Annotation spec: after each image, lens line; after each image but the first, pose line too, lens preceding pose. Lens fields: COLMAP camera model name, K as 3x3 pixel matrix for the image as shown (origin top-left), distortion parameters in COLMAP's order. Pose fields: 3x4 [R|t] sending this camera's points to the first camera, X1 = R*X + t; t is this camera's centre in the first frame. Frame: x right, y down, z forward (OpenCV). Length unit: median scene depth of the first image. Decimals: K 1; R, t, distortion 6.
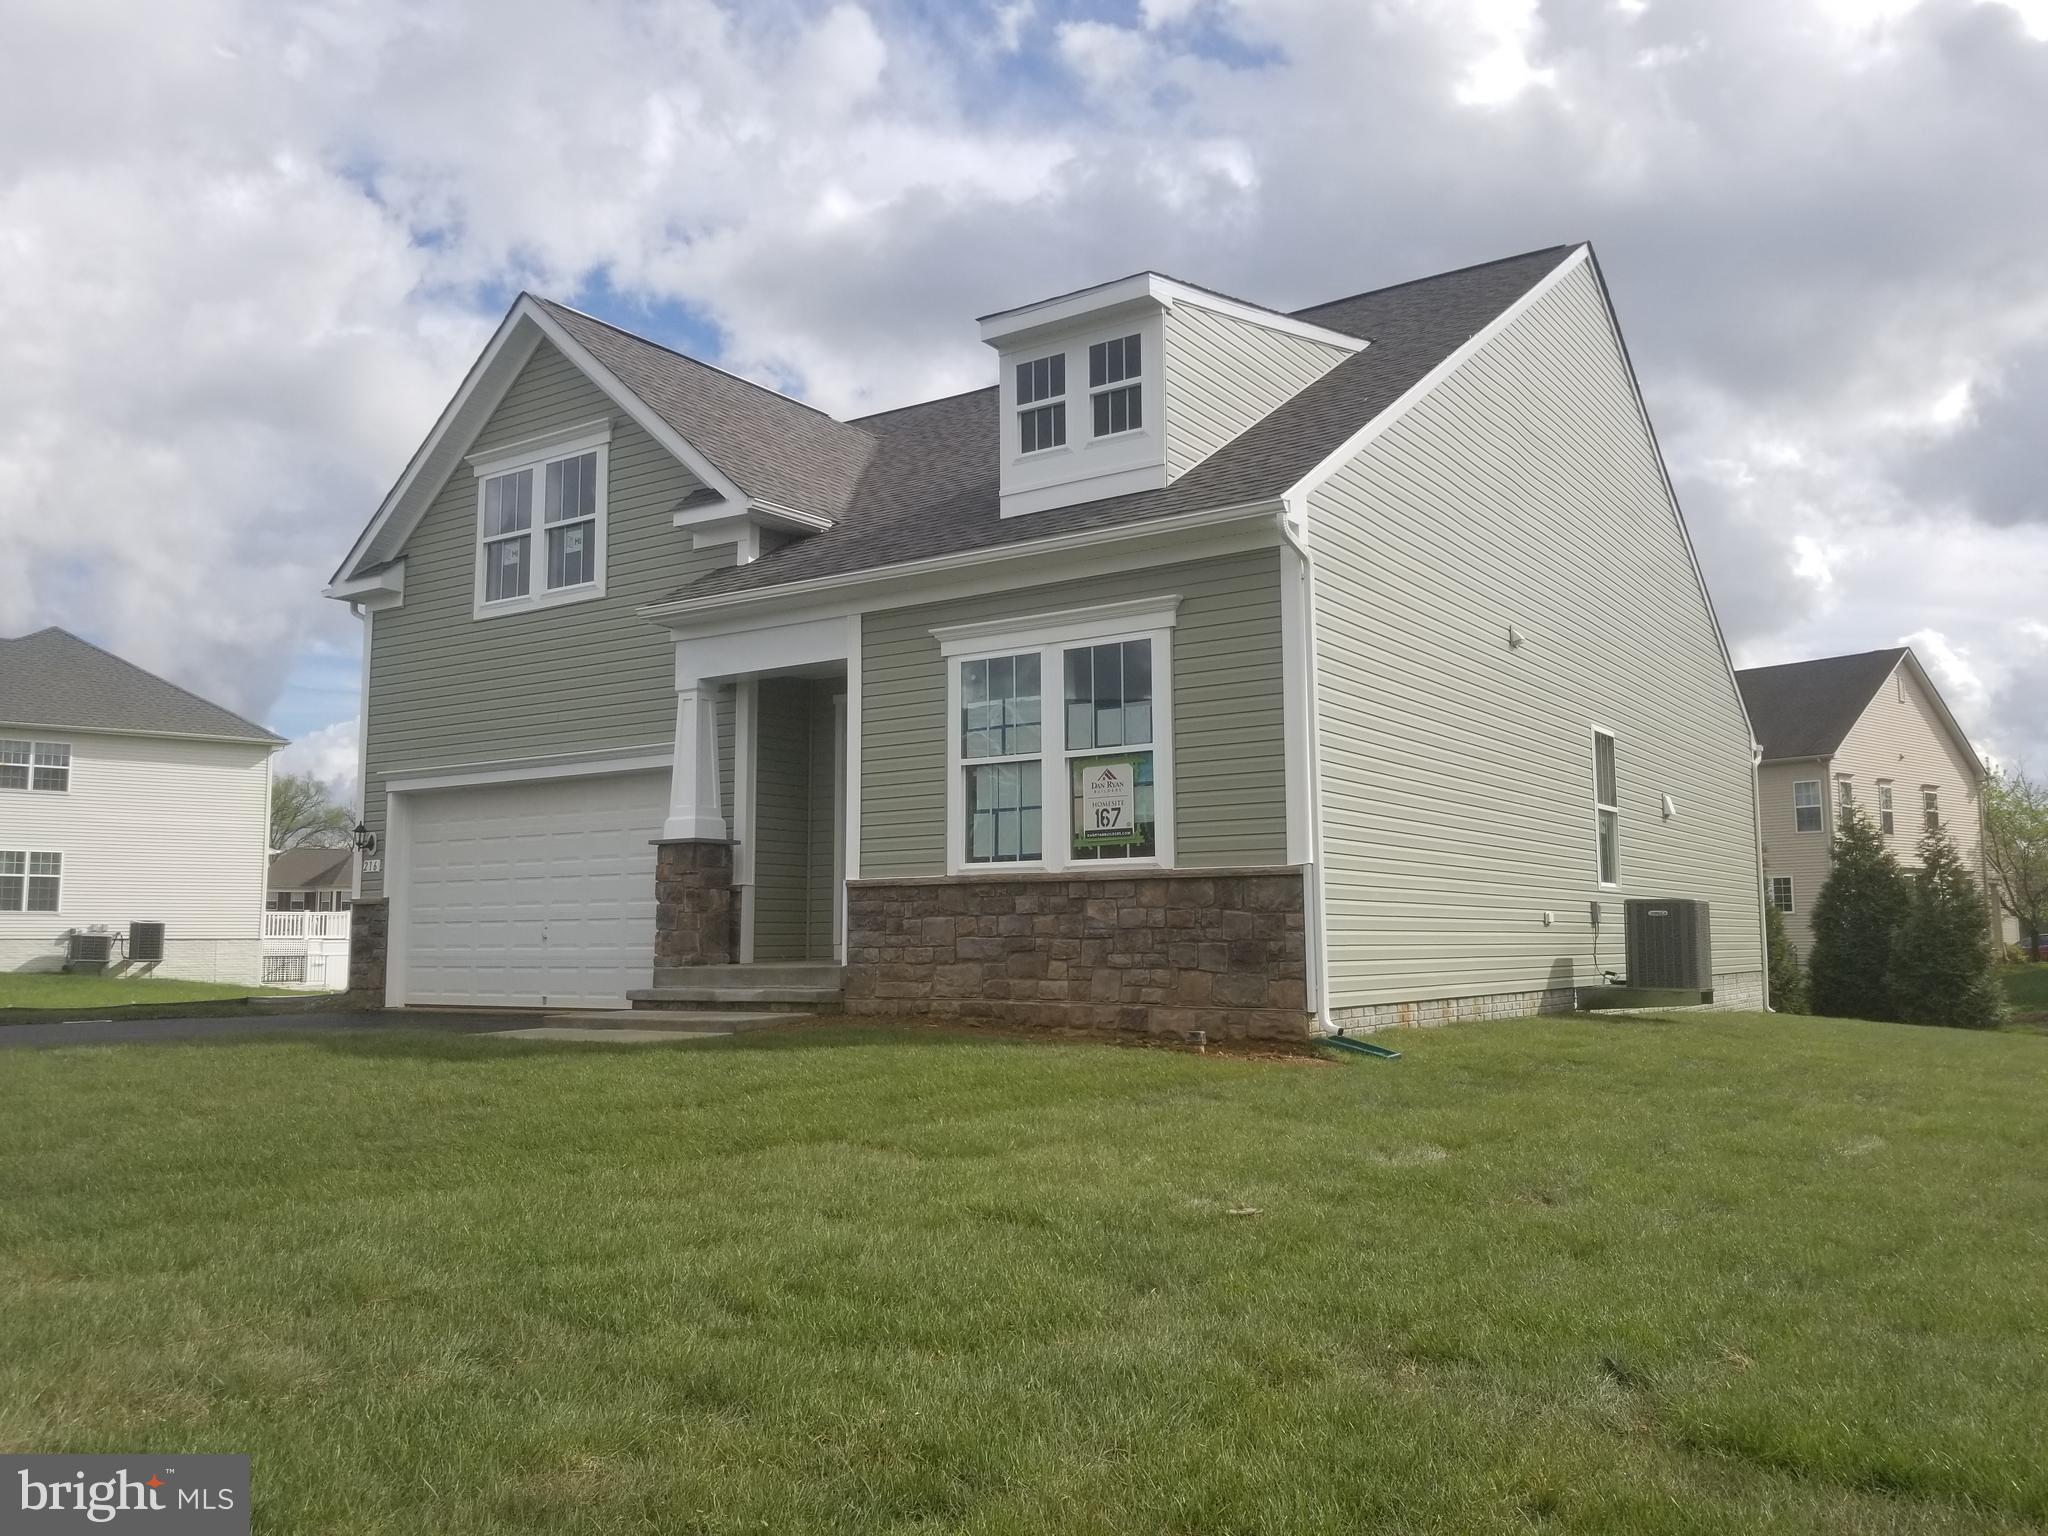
lens RADIAL K [[1569.9, 0, 1018.2], [0, 1569.9, 778.7], [0, 0, 1]] dist [0.065905, -0.003580]
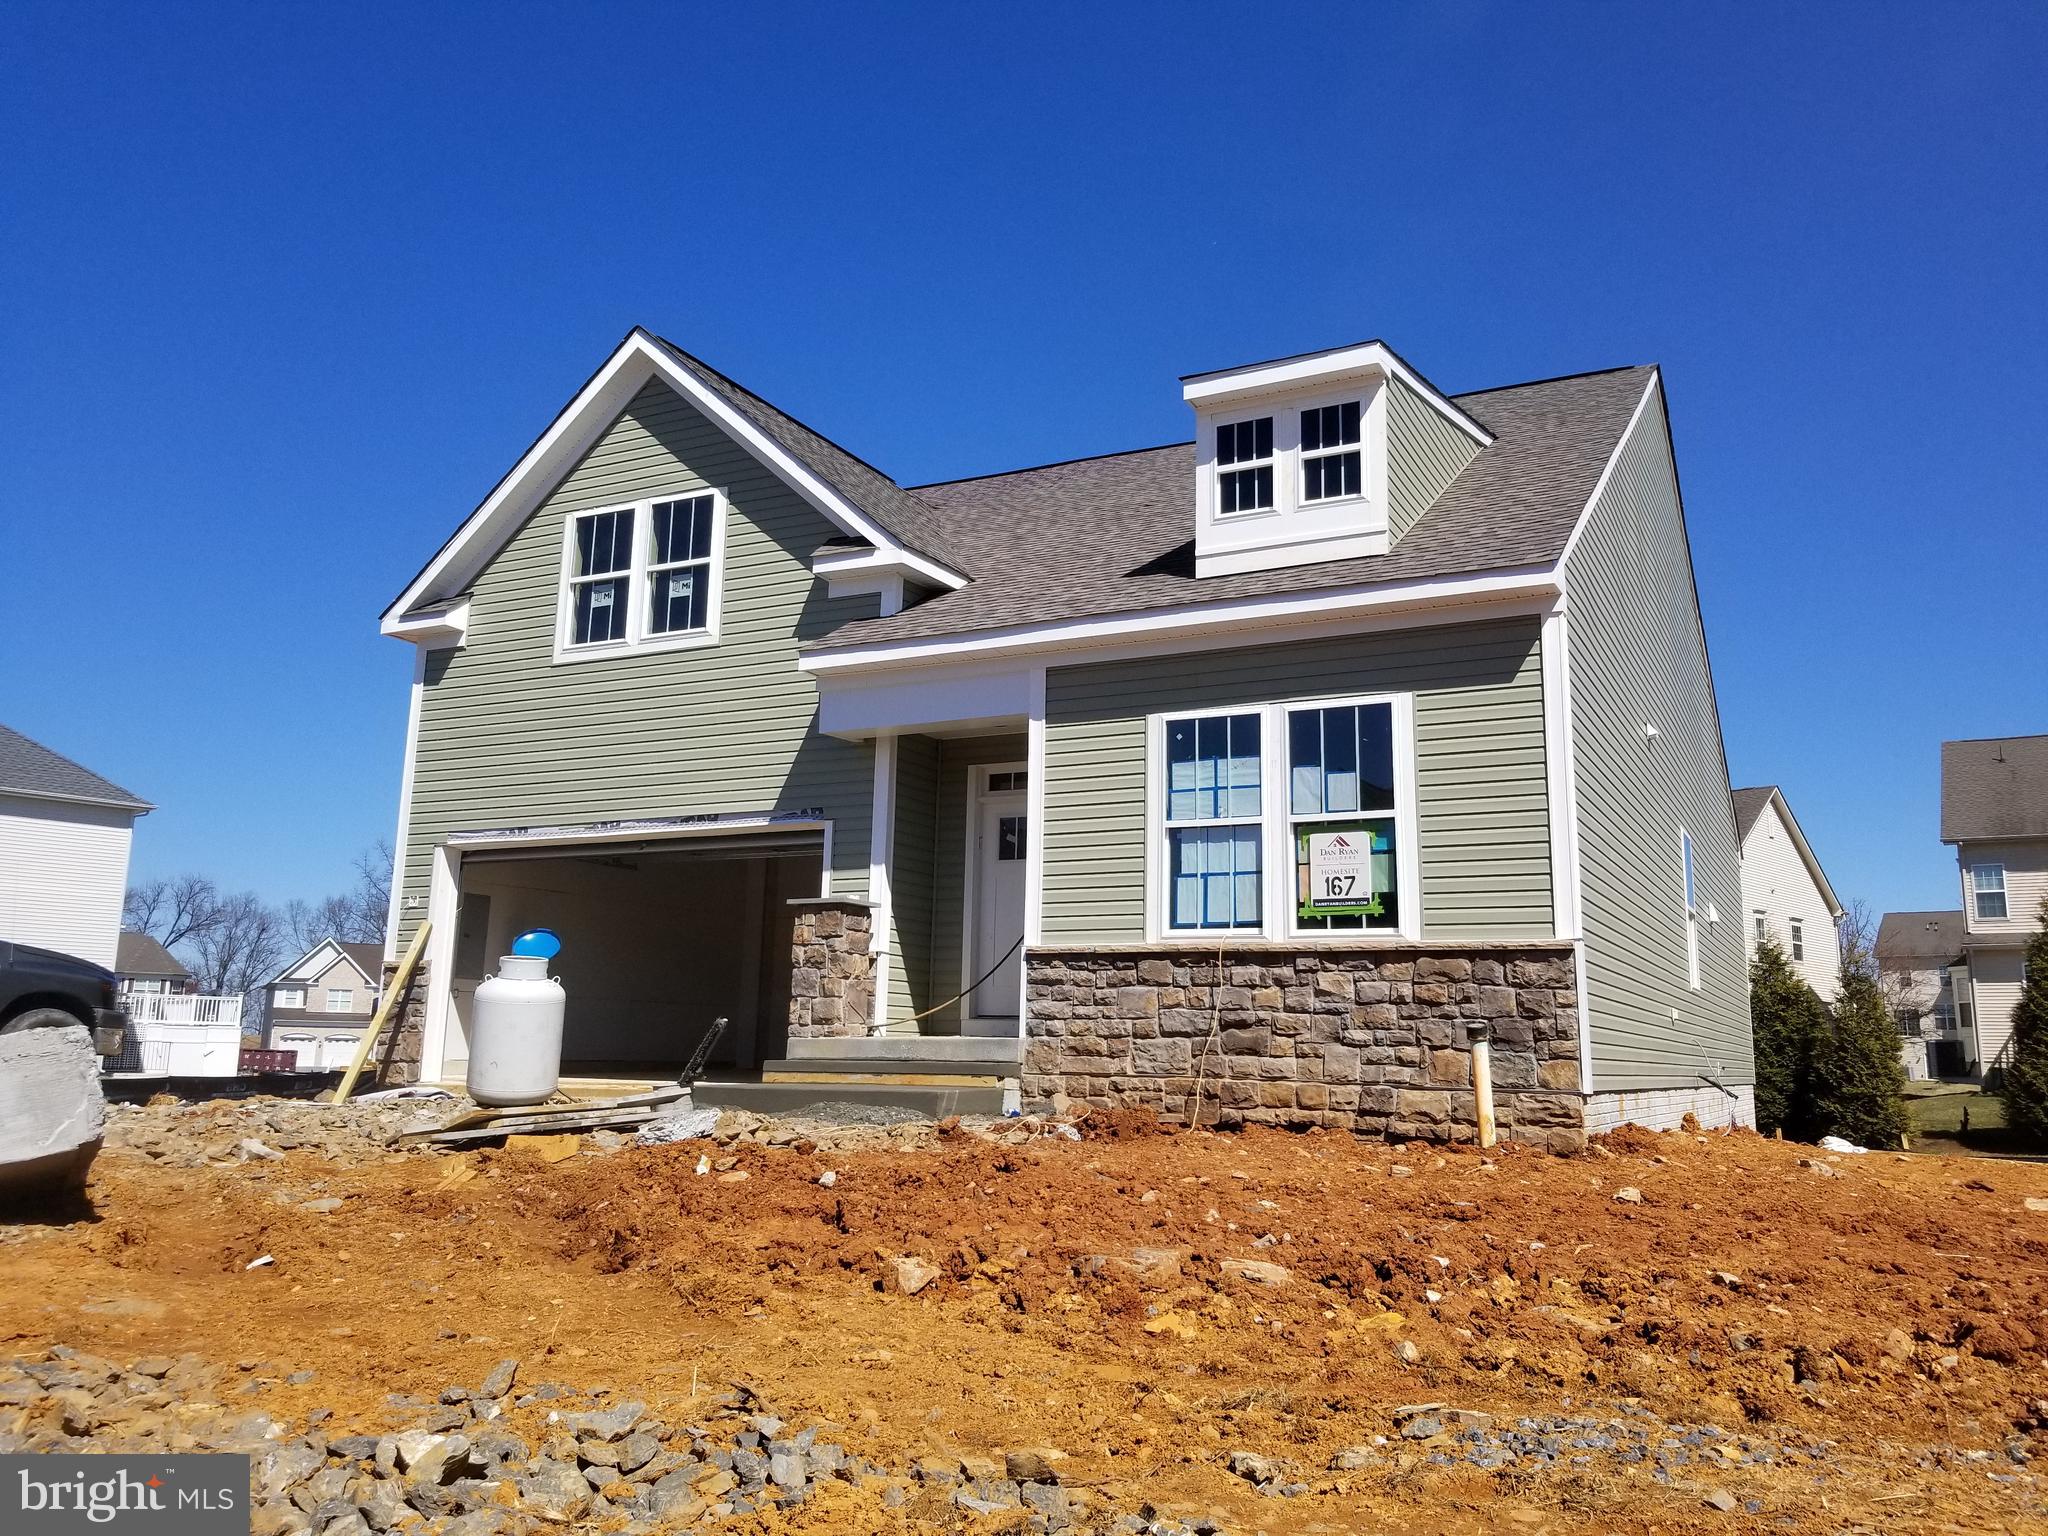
lens RADIAL K [[1569.9, 0, 1023.6], [0, 1569.9, 751.5], [0, 0, 1]] dist [0.065905, -0.003580]
pose [[0.992307, 0.048481, 0.113913, -0.234456], [-0.038252, 0.995177, -0.090334, 0.035029], [-0.117743, 0.085281, 0.989375, 0.058826]]
